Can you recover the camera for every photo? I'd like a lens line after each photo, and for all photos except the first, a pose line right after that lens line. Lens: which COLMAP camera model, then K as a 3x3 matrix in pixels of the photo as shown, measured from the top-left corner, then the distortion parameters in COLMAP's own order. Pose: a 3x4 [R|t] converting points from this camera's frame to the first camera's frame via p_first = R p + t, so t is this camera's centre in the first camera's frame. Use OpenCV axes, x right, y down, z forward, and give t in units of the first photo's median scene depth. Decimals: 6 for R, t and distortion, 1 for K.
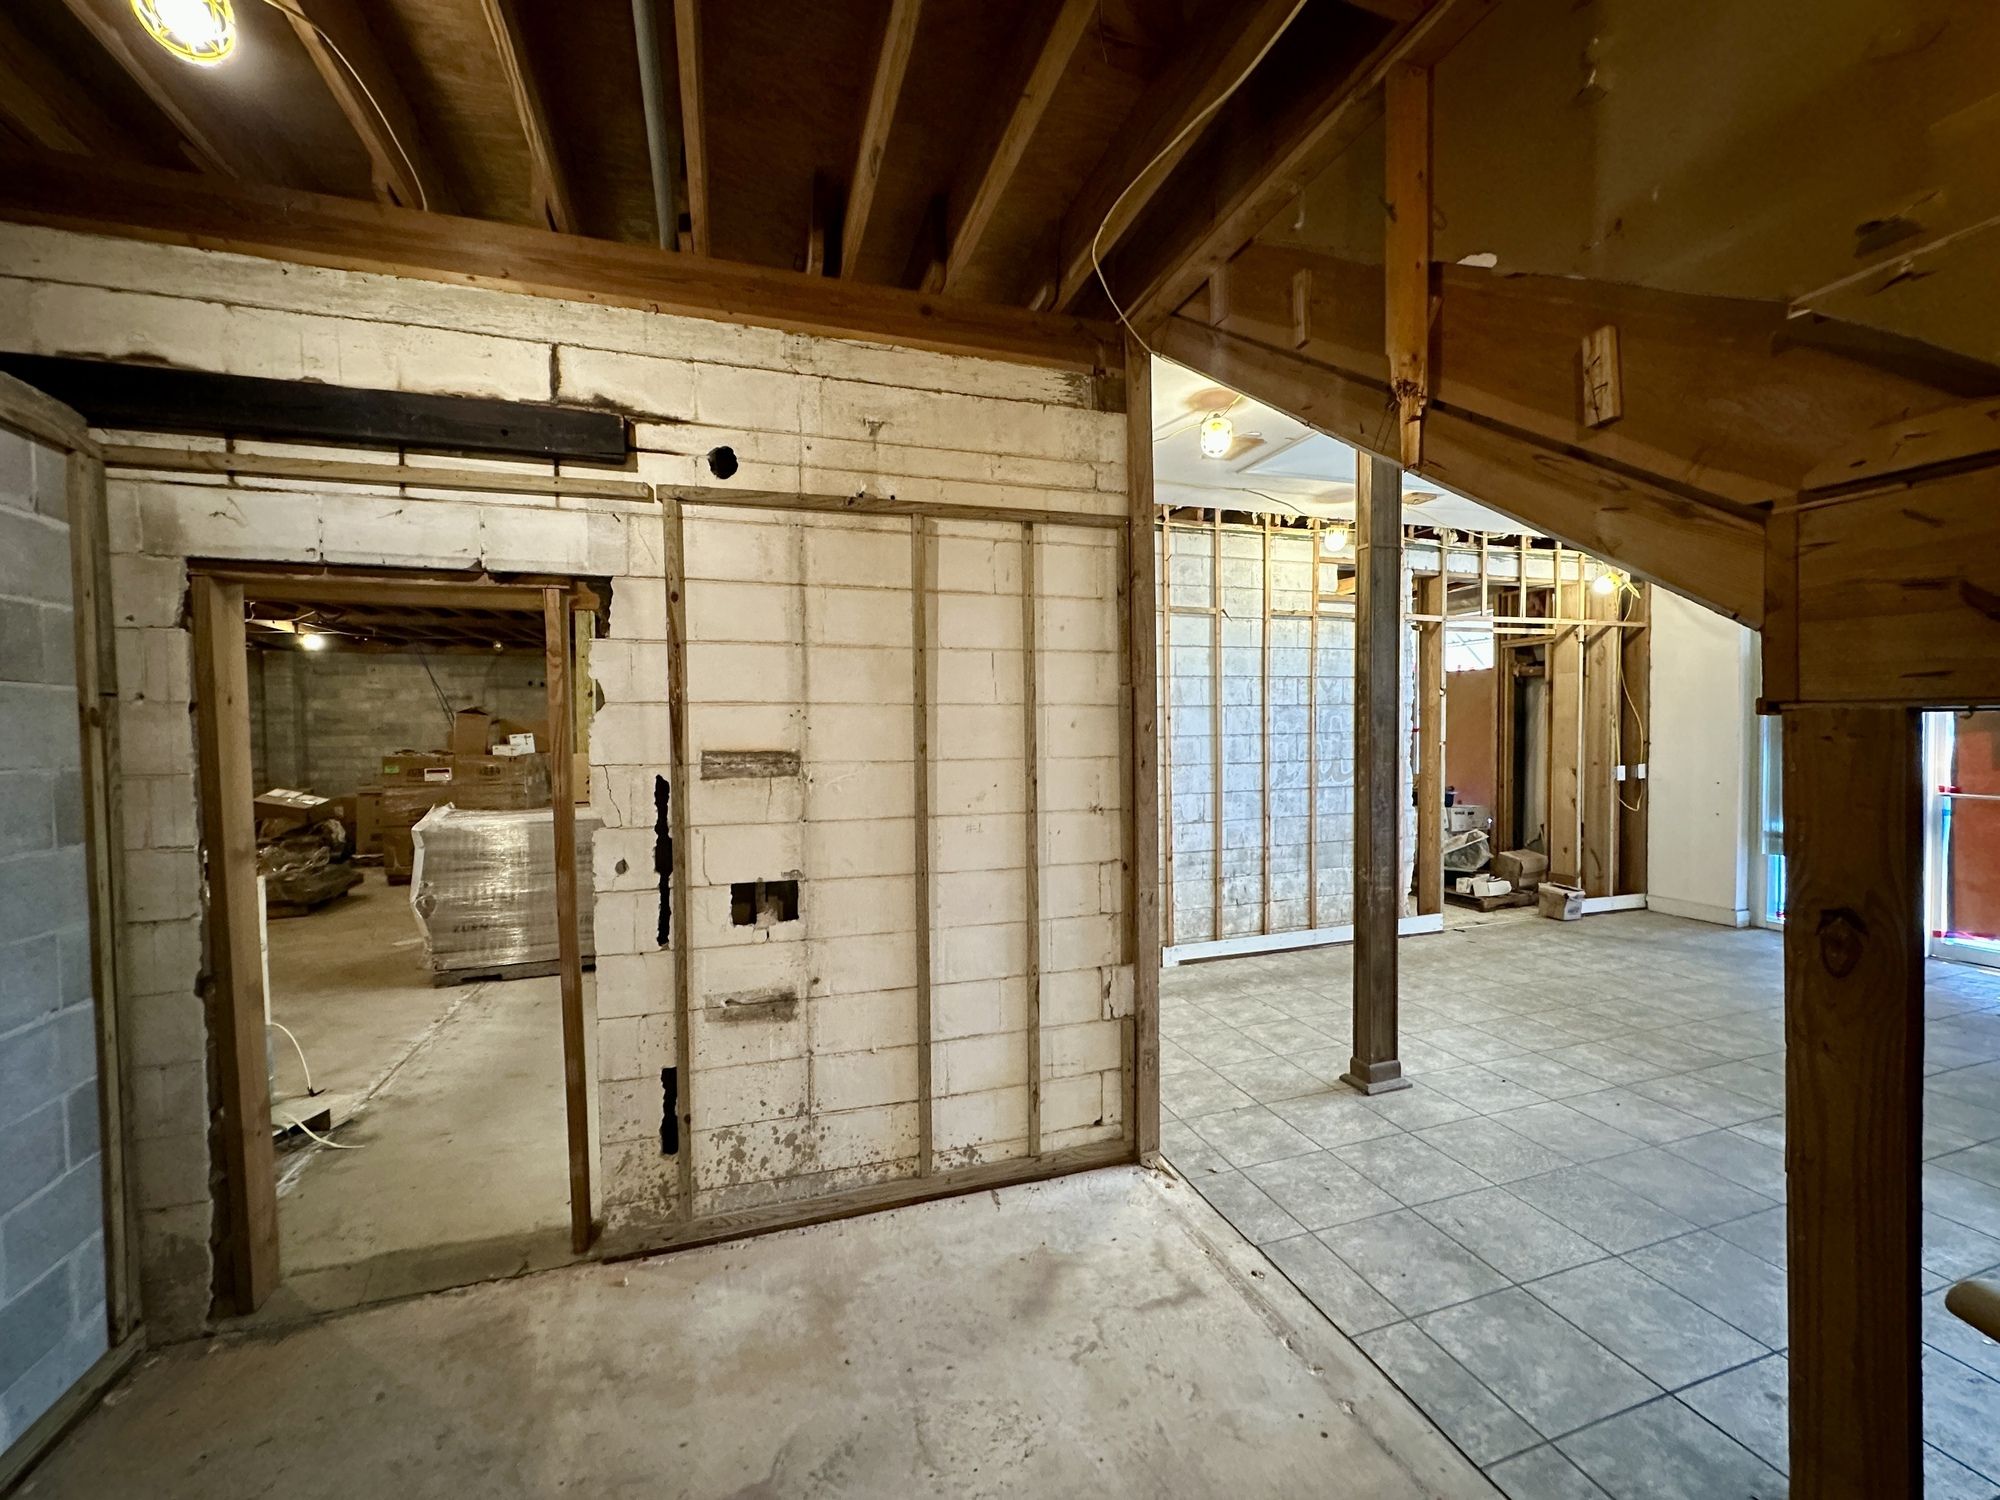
lens RADIAL K [[799.6, 0, 996.9], [0, 799.6, 753.4], [0, 0, 1]] dist [-0.000567, -0.000034]
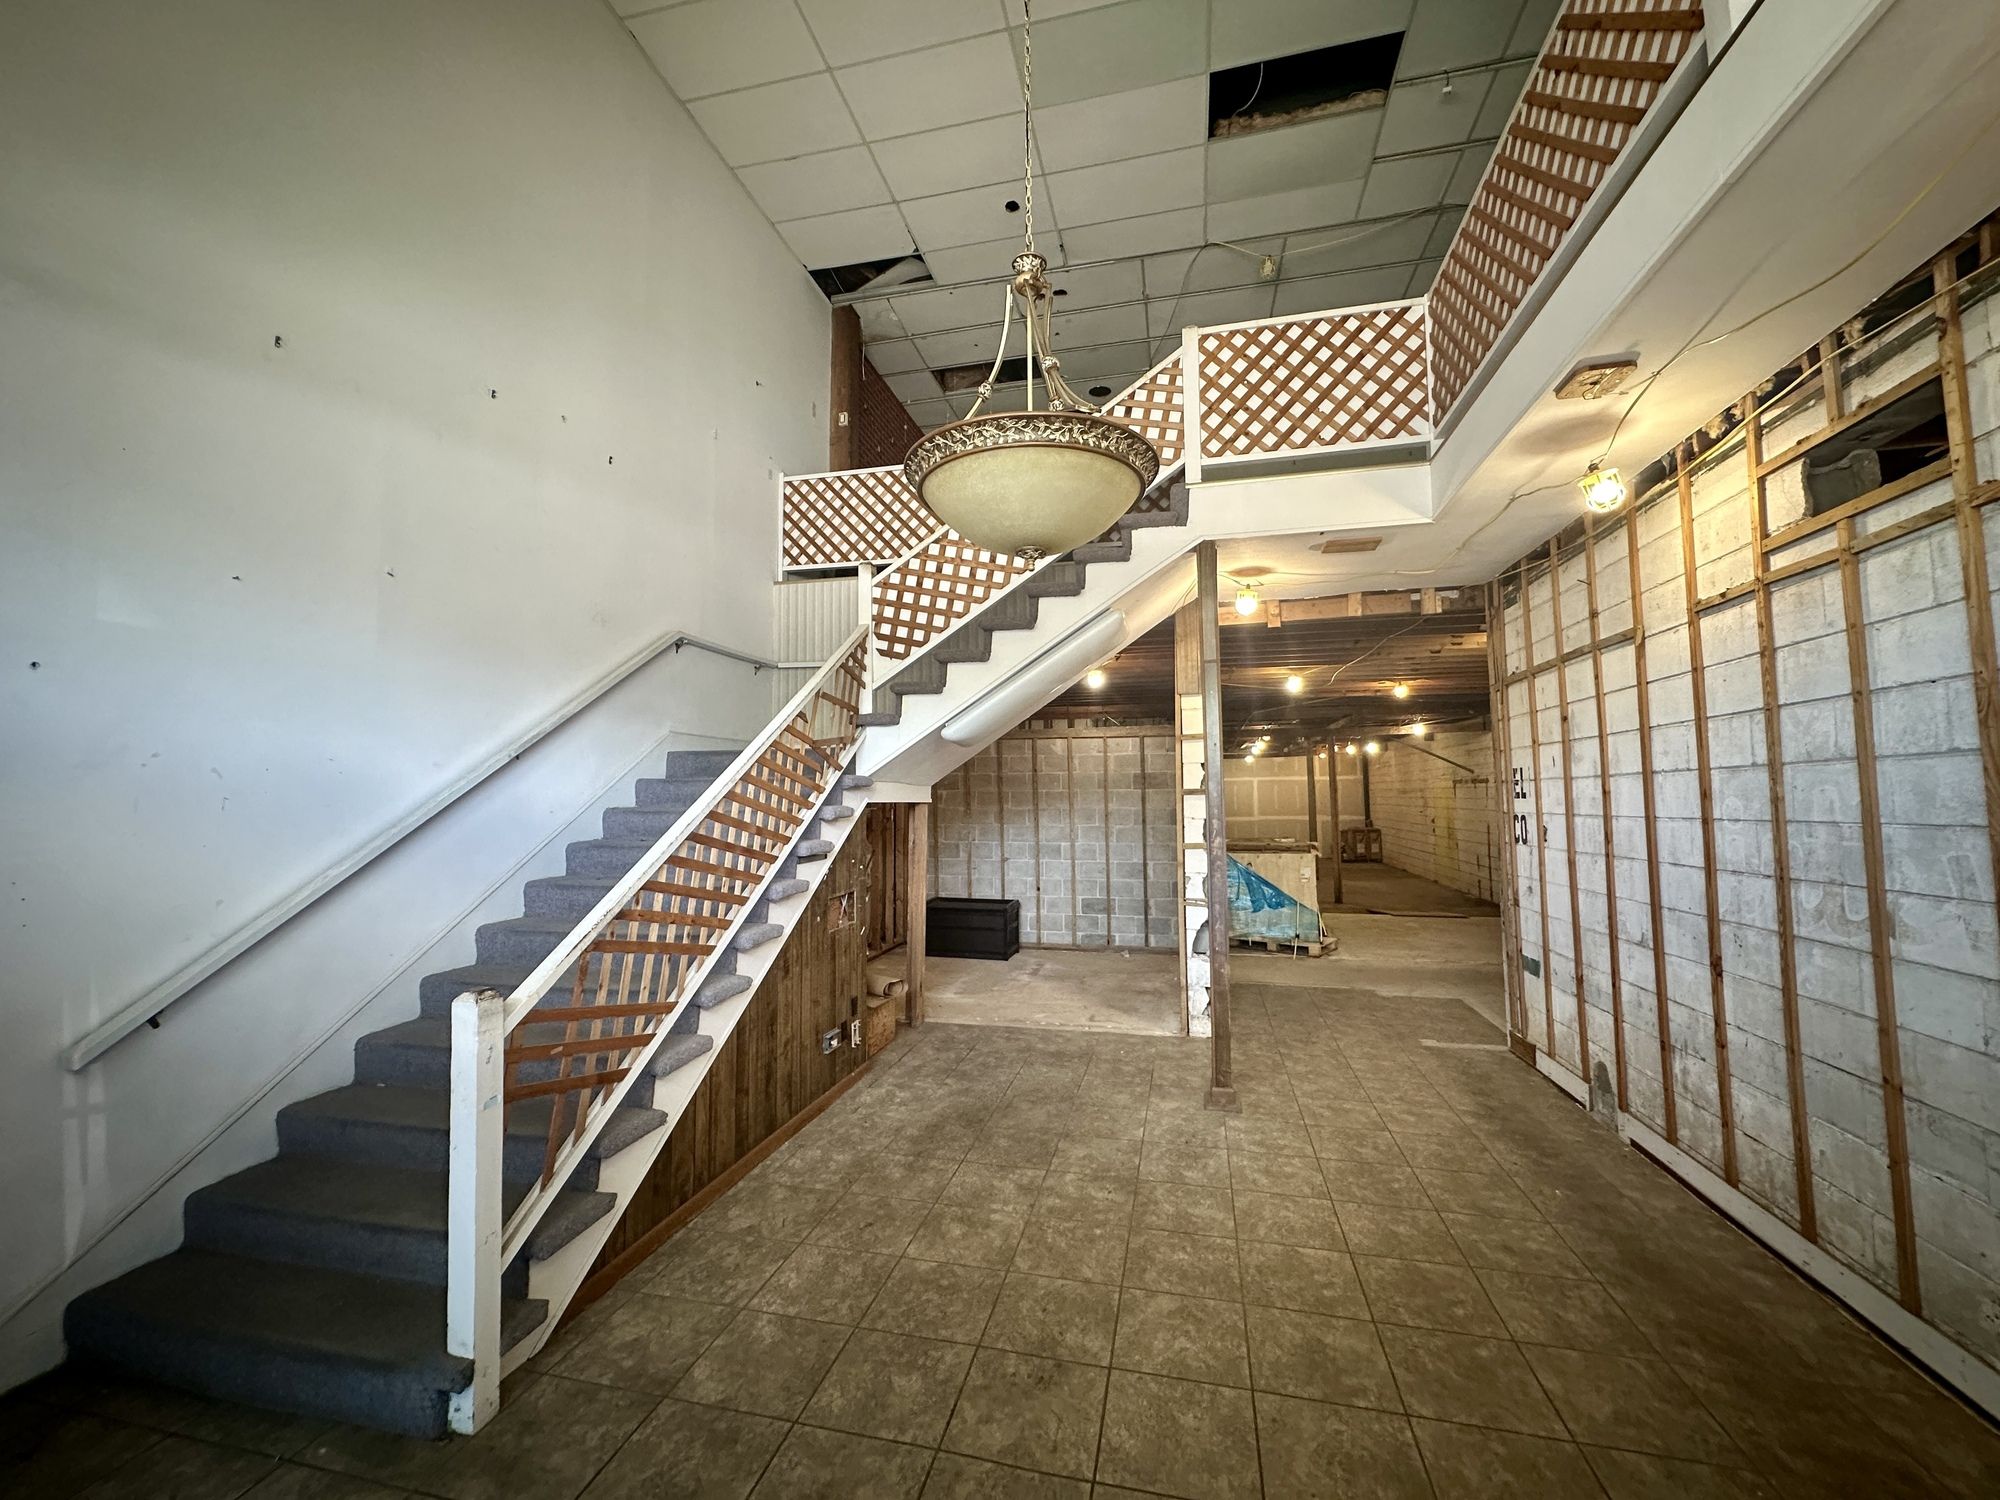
lens RADIAL K [[799.6, 0, 1001.7], [0, 799.6, 747.0], [0, 0, 1]] dist [-0.000567, -0.000034]
pose [[-0.522785, -0.040486, -0.851503, 1.567337], [-0.015238, 0.999156, -0.038151, -0.066192], [0.852328, -0.006969, -0.522961, 1.251853]]
